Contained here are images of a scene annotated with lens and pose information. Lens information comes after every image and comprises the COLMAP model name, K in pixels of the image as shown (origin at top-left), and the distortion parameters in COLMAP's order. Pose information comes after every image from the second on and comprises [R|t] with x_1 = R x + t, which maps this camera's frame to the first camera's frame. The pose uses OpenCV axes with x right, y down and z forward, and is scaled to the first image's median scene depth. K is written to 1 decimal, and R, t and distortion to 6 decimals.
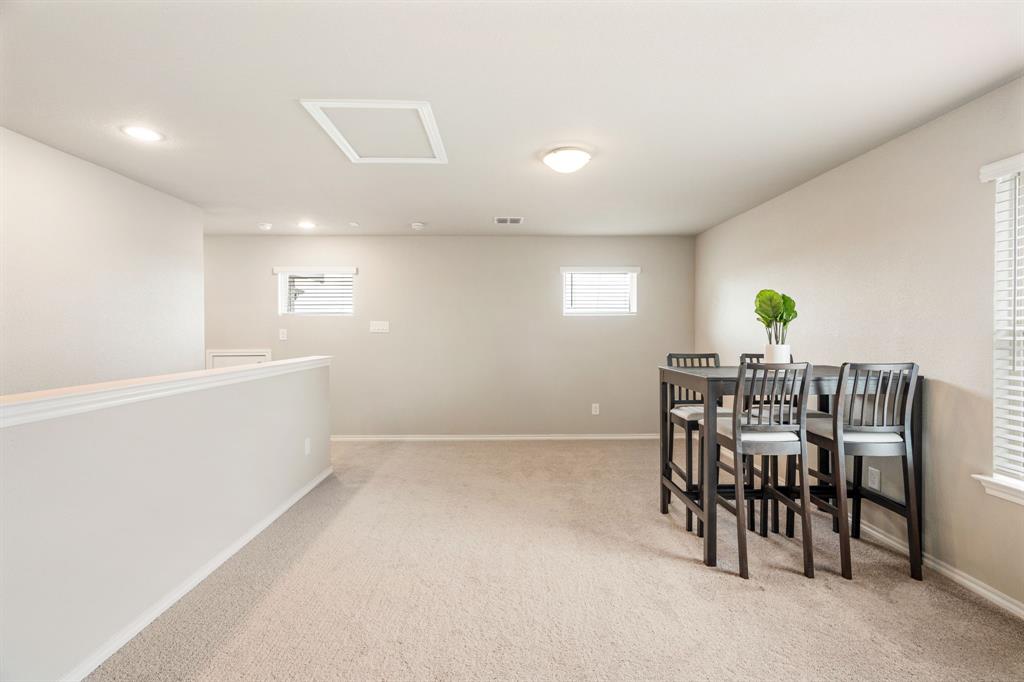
lens RADIAL K [[465.0, 0, 513.2], [0, 465.0, 338.3], [0, 0, 1]] dist [0.001858, 0.001242]
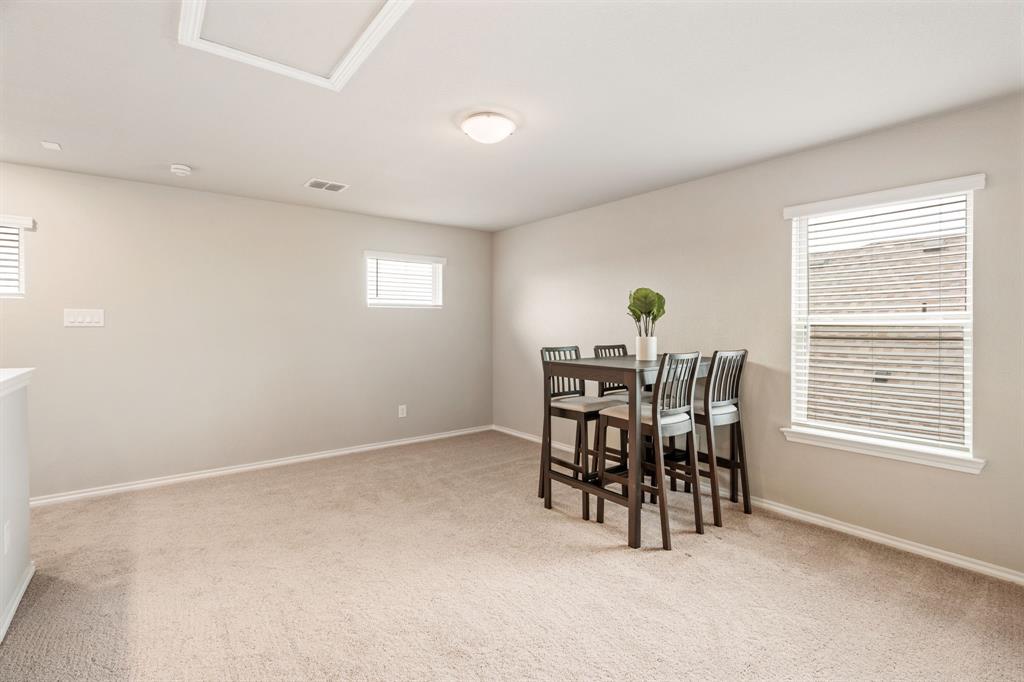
lens RADIAL K [[468.7, 0, 505.3], [0, 468.7, 331.7], [0, 0, 1]] dist [0.001550, 0.000883]
pose [[0.805328, -0.007189, 0.592786, -0.381545], [0.008454, 0.999964, 0.000641, -0.002641], [-0.592769, 0.004495, 0.805360, 0.275787]]
